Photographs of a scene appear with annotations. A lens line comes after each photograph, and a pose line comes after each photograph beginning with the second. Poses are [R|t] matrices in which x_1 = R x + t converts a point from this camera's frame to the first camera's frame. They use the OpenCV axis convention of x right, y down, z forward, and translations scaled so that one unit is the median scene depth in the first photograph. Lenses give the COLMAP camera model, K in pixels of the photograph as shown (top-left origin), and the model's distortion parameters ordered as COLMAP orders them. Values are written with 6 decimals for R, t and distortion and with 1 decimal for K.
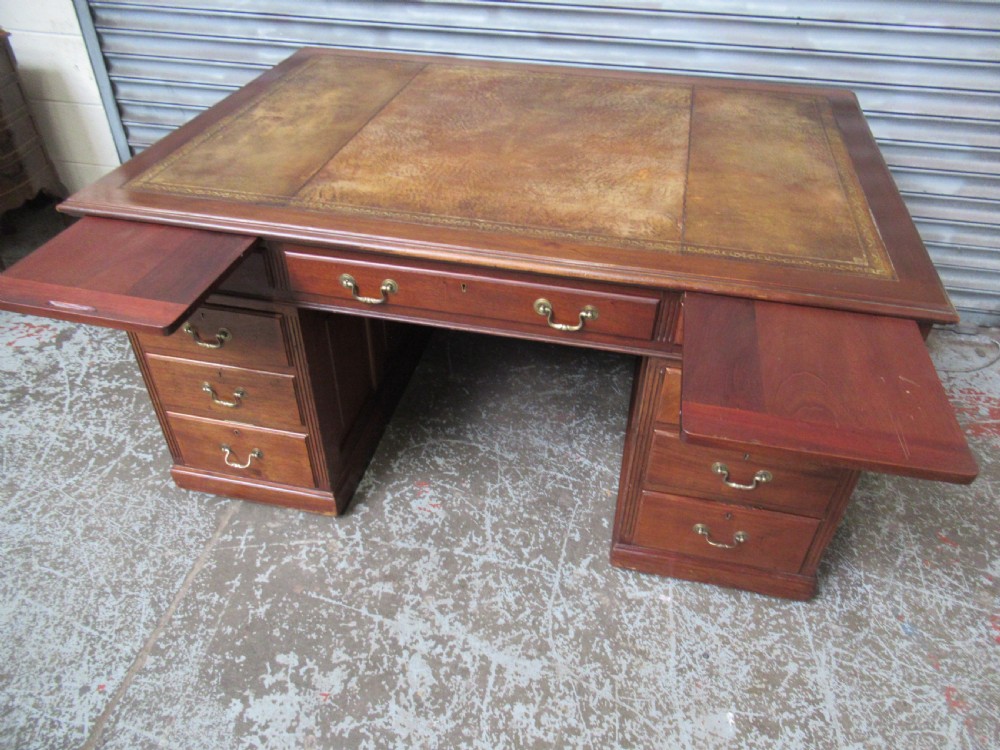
lens RADIAL K [[736.3, 0, 481.6], [0, 736.3, 367.9], [0, 0, 1]] dist [-0.035487, 0.013558]
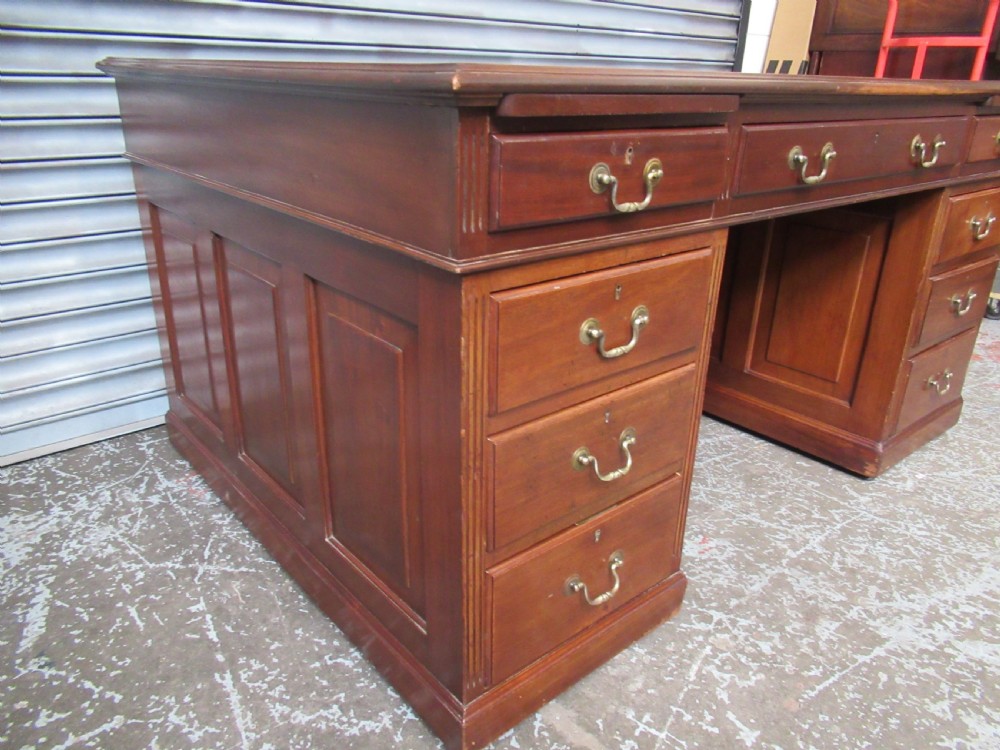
lens RADIAL K [[747.7, 0, 481.3], [0, 747.7, 379.9], [0, 0, 1]] dist [0.000326, -0.003084]
pose [[0.610045, -0.296837, 0.734665, -0.775949], [0.478142, 0.877249, -0.042587, -0.034019], [-0.631843, 0.377254, 0.677092, 0.627191]]
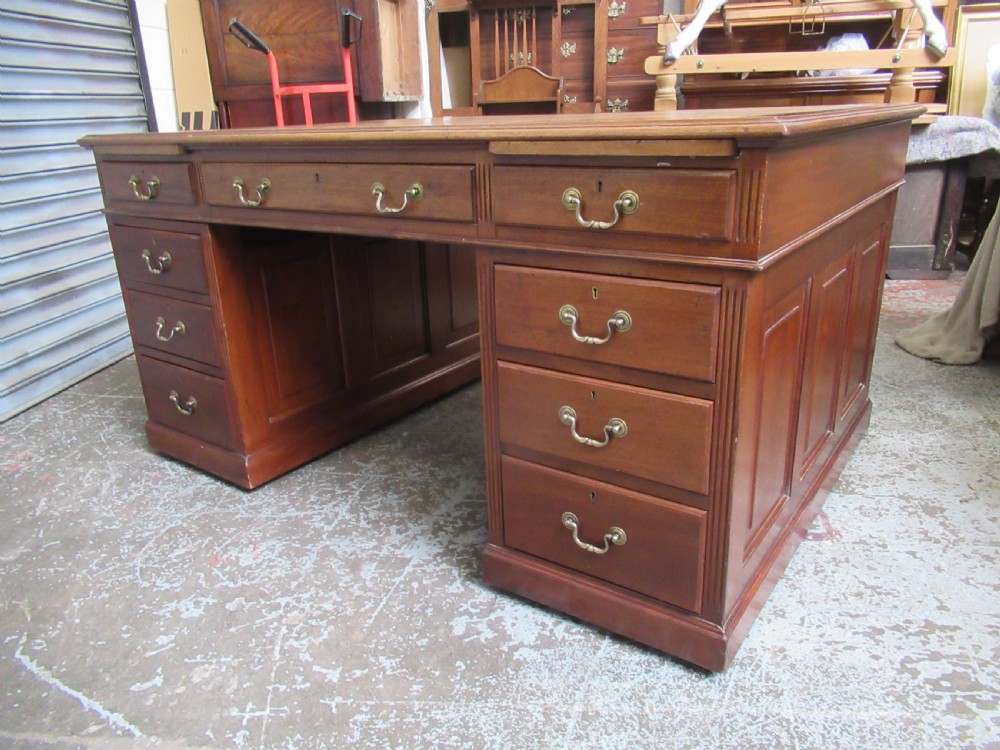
lens RADIAL K [[764.4, 0, 483.2], [0, 764.4, 377.1], [0, 0, 1]] dist [0.003658, 0.004575]
pose [[-0.033843, -0.340842, 0.939511, -0.886353], [0.656845, 0.700928, 0.277948, -0.017955], [-0.753266, 0.626520, 0.200159, 0.571033]]
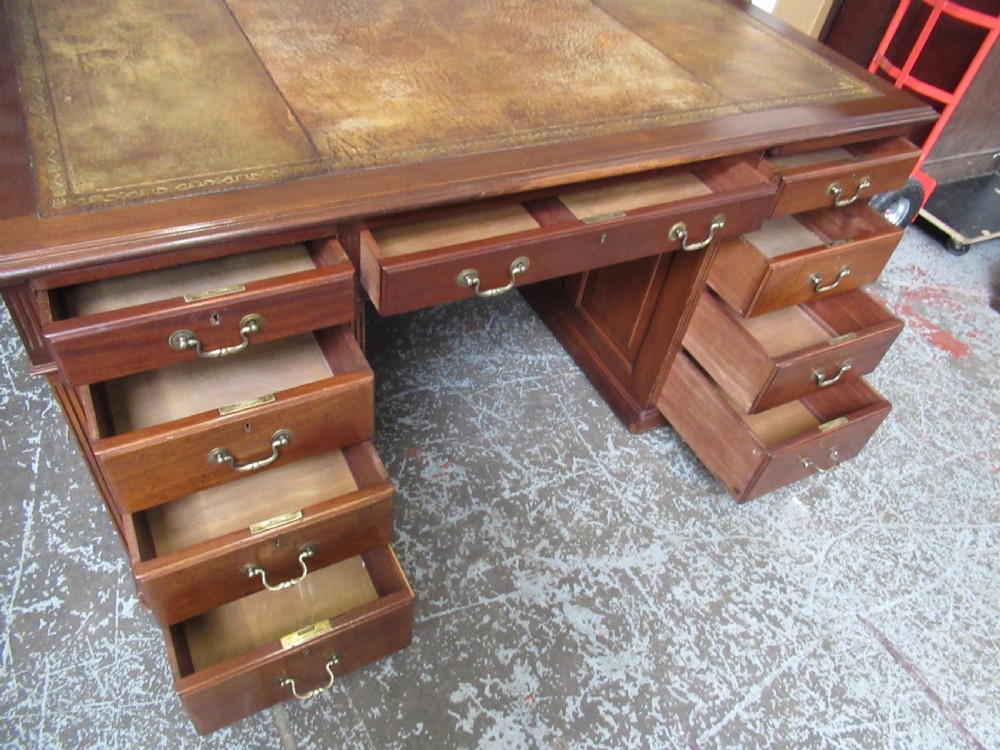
lens RADIAL K [[743.9, 0, 478.8], [0, 743.9, 378.9], [0, 0, 1]] dist [0.000008, -0.008077]
pose [[0.766885, -0.402492, 0.499888, -0.488321], [0.309816, 0.914307, 0.260876, -0.147529], [-0.562052, -0.045189, 0.825867, 0.254779]]
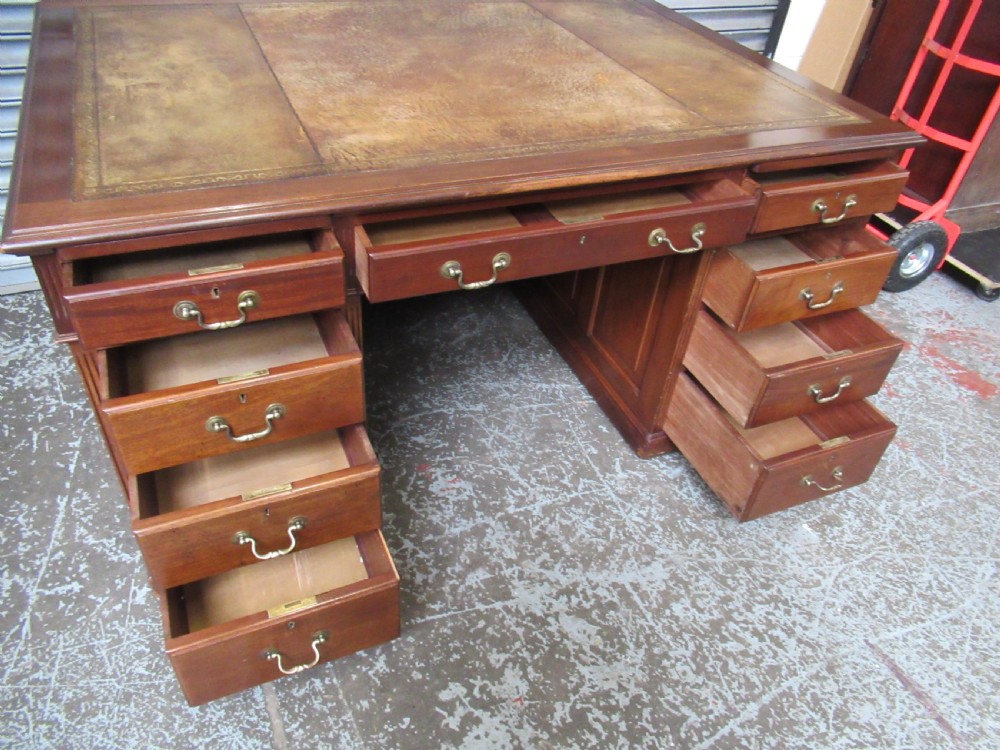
lens RADIAL K [[745.5, 0, 478.9], [0, 745.5, 377.4], [0, 0, 1]] dist [-0.007577, -0.000456]
pose [[0.813161, -0.333865, 0.476763, -0.484989], [0.306877, 0.941951, 0.136218, -0.058784], [-0.494565, 0.035541, 0.868414, 0.182127]]
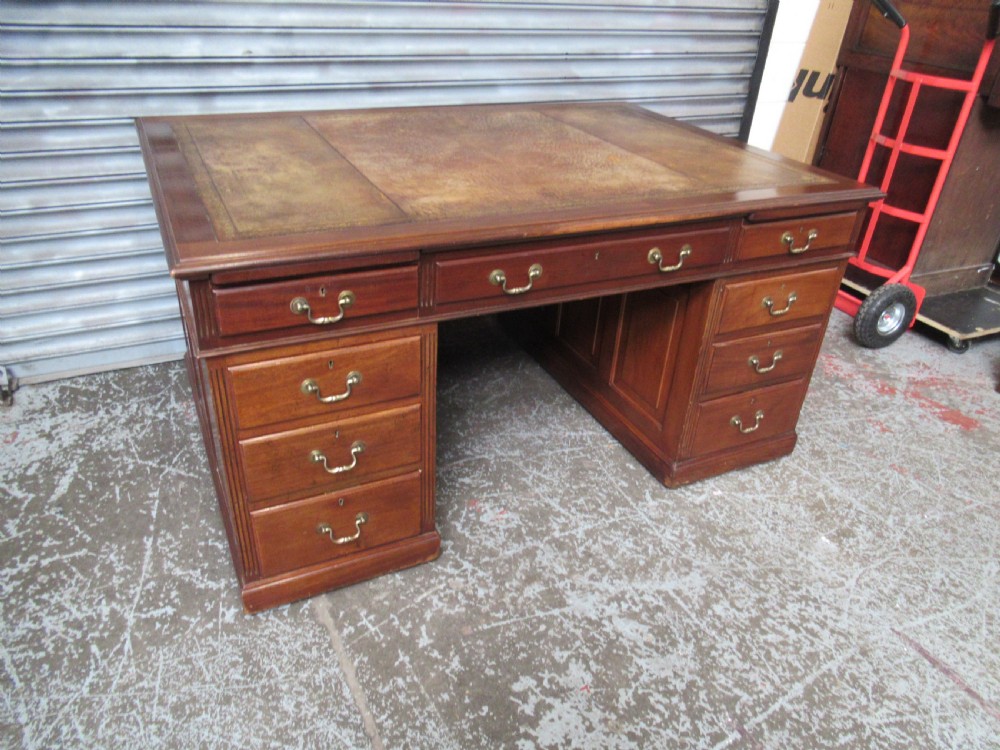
lens RADIAL K [[745.0, 0, 476.6], [0, 745.0, 378.1], [0, 0, 1]] dist [-0.006729, -0.000366]
pose [[0.792208, -0.282792, 0.540773, -0.653834], [0.345060, 0.938465, -0.014736, 0.017078], [-0.503330, 0.198273, 0.841039, 0.126160]]
